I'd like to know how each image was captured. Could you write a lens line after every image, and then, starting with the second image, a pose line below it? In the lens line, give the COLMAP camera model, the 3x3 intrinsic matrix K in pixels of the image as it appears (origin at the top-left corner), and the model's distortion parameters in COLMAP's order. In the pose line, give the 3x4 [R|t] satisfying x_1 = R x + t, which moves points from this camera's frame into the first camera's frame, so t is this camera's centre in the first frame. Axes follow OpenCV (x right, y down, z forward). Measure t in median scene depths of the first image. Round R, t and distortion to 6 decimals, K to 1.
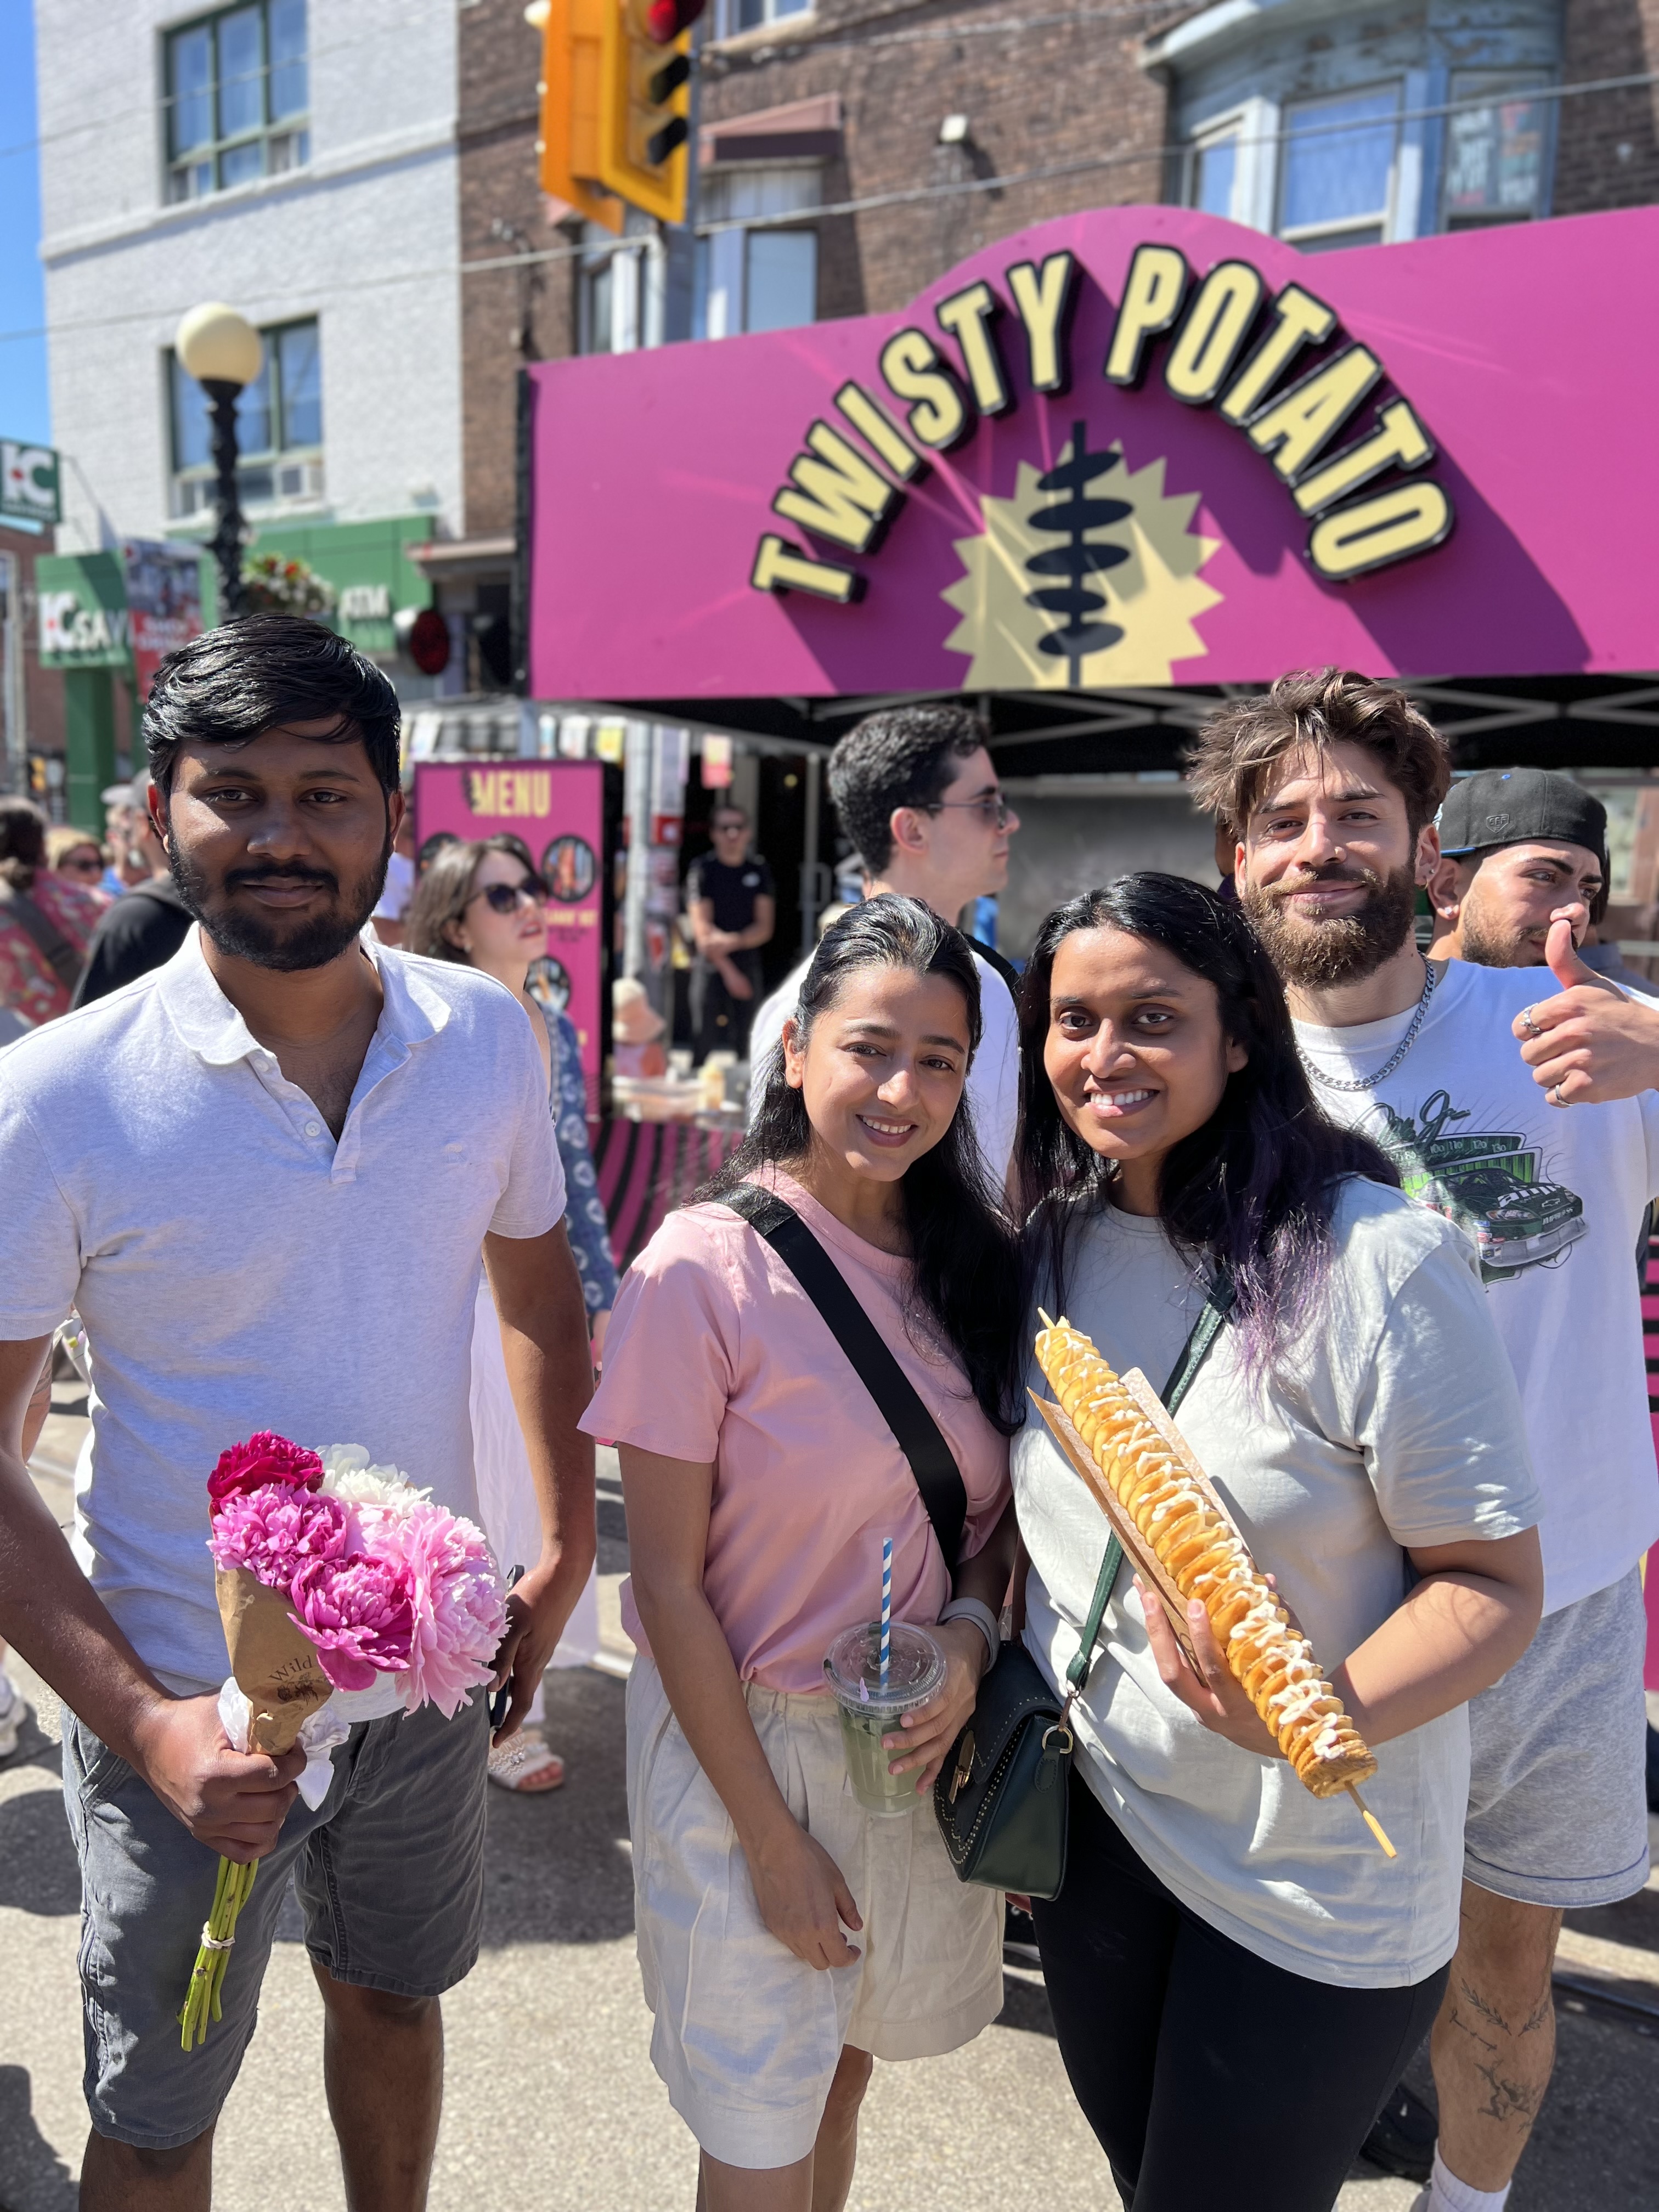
lens RADIAL K [[1649.9, 0, 829.5], [0, 1649.9, 1106.0], [0, 0, 1]] dist [-0.005449, -0.005249]
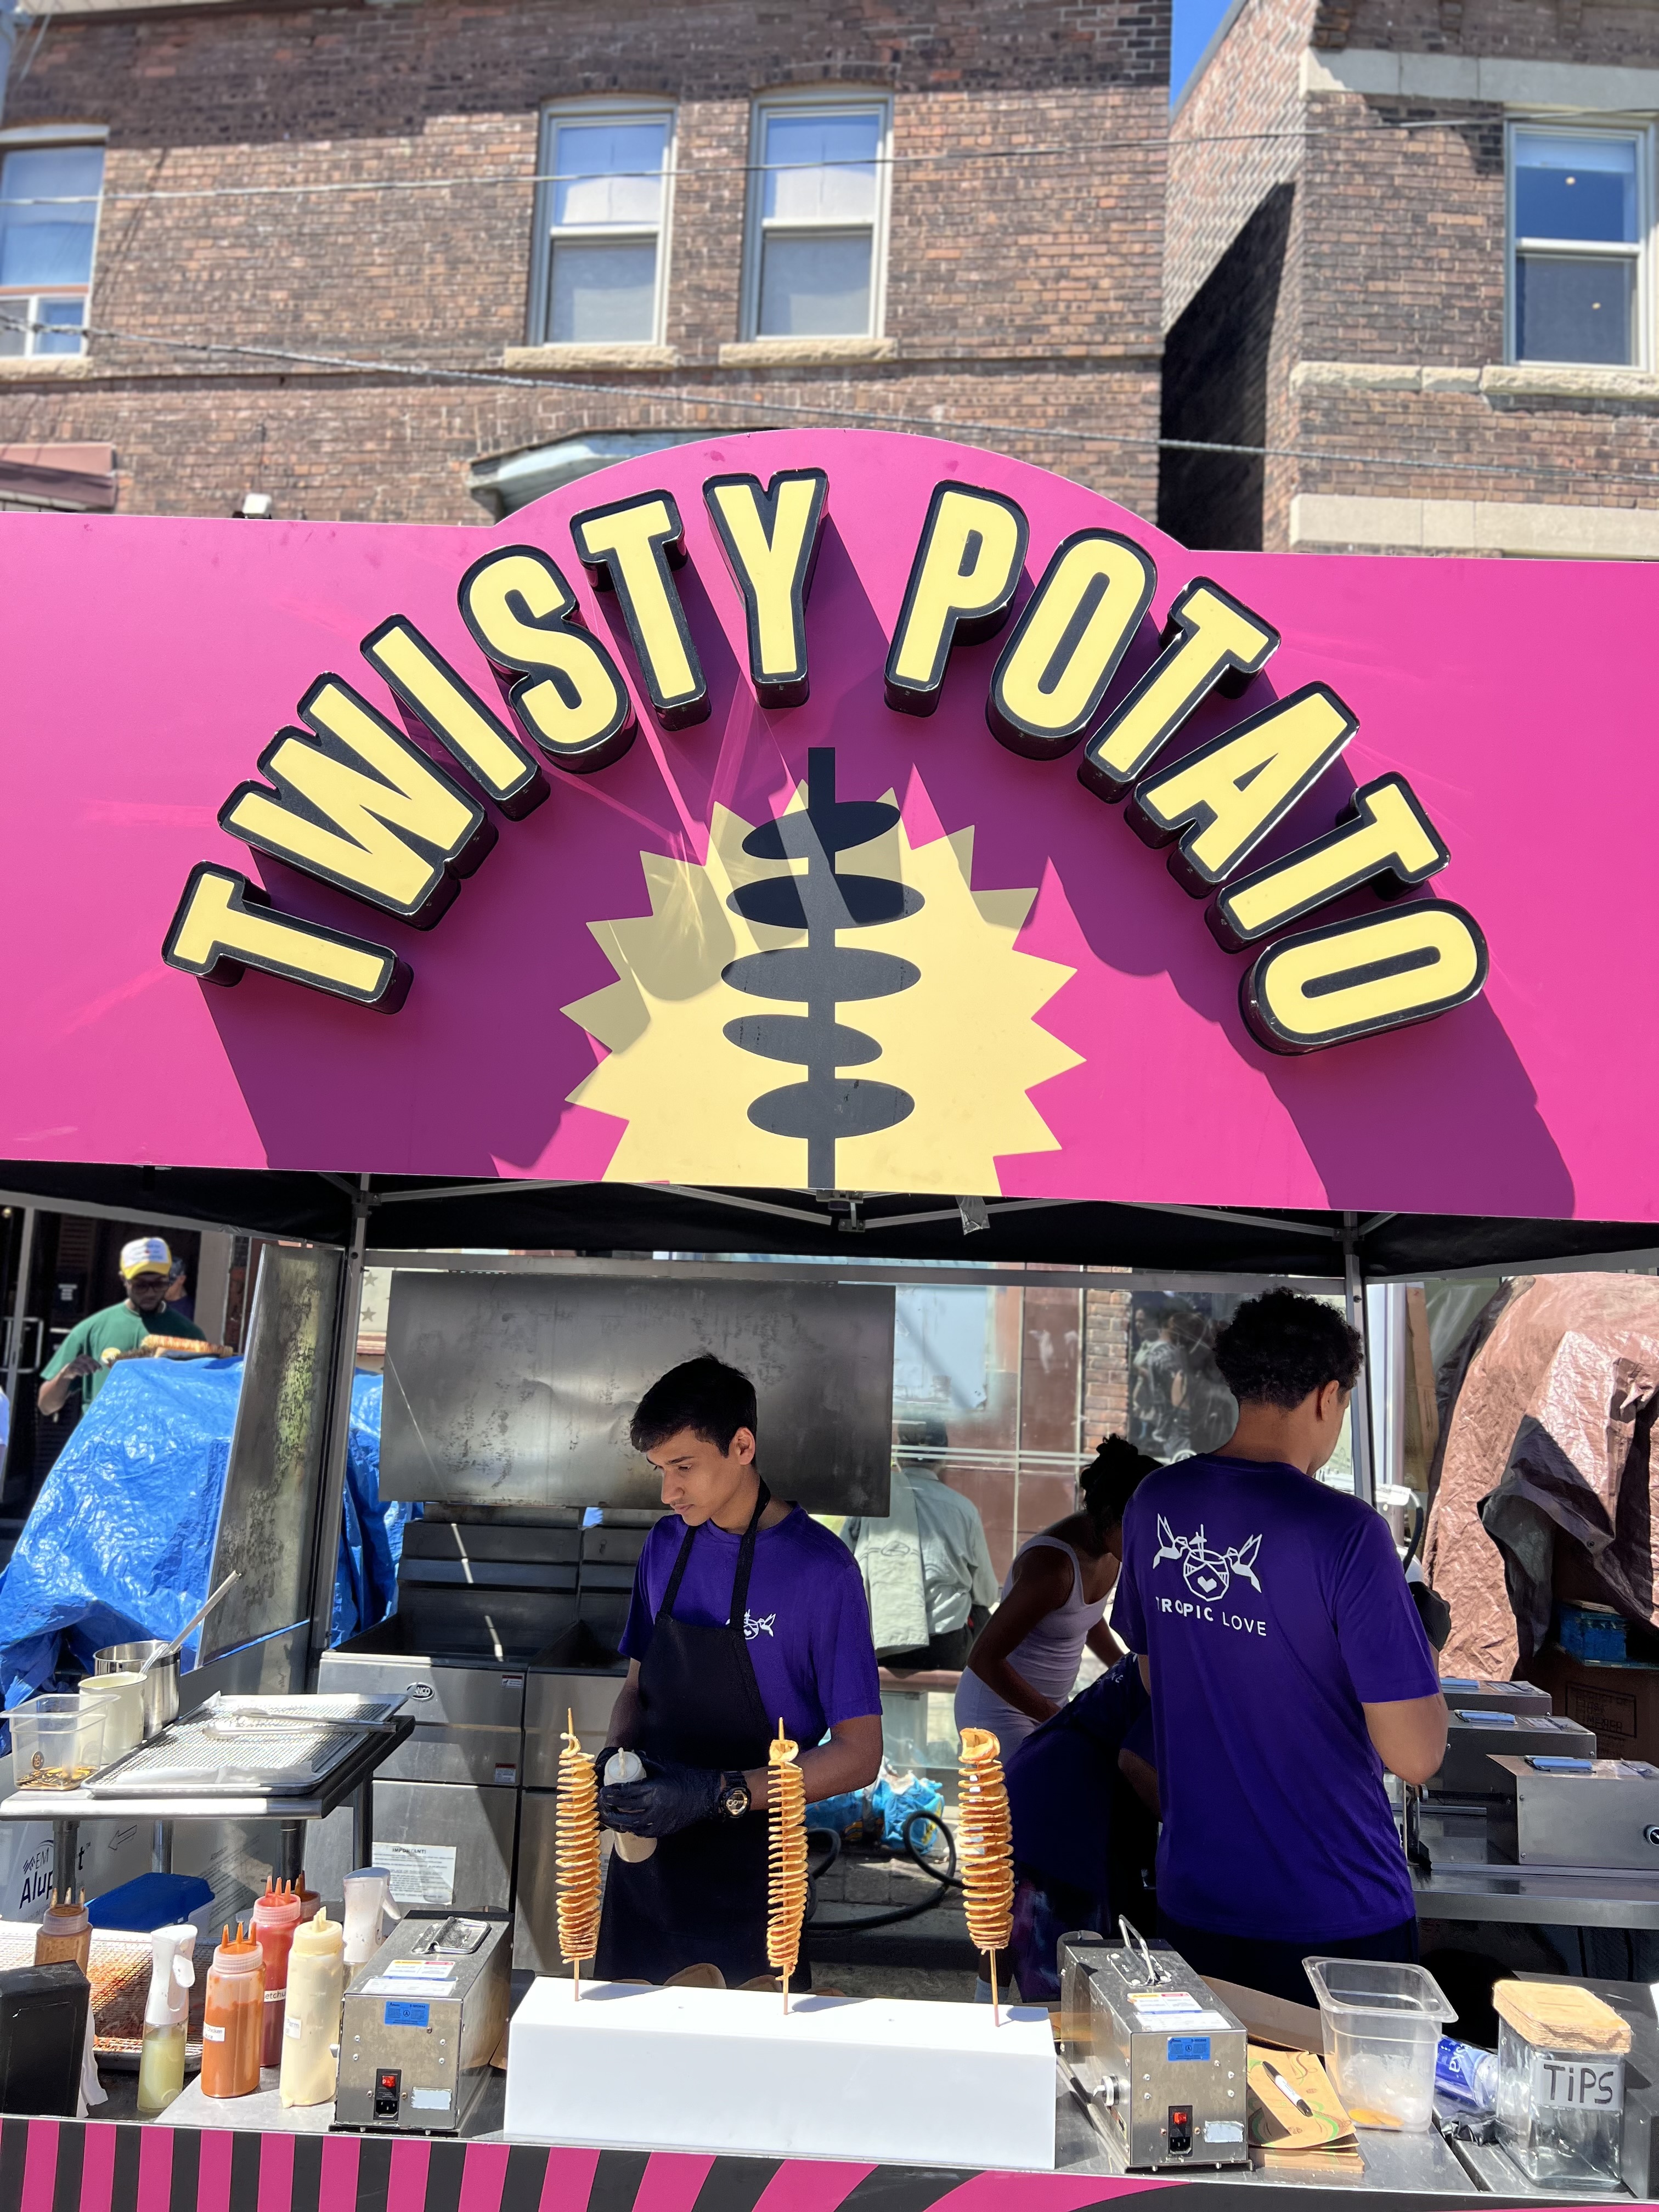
lens RADIAL K [[1649.9, 0, 829.5], [0, 1649.9, 1106.0], [0, 0, 1]] dist [-0.005449, -0.005249]
pose [[0.889343, 0.063941, 0.452748, -0.102231], [0.050822, 0.970215, -0.236854, -0.153885], [-0.454408, 0.233654, 0.859604, 0.527019]]
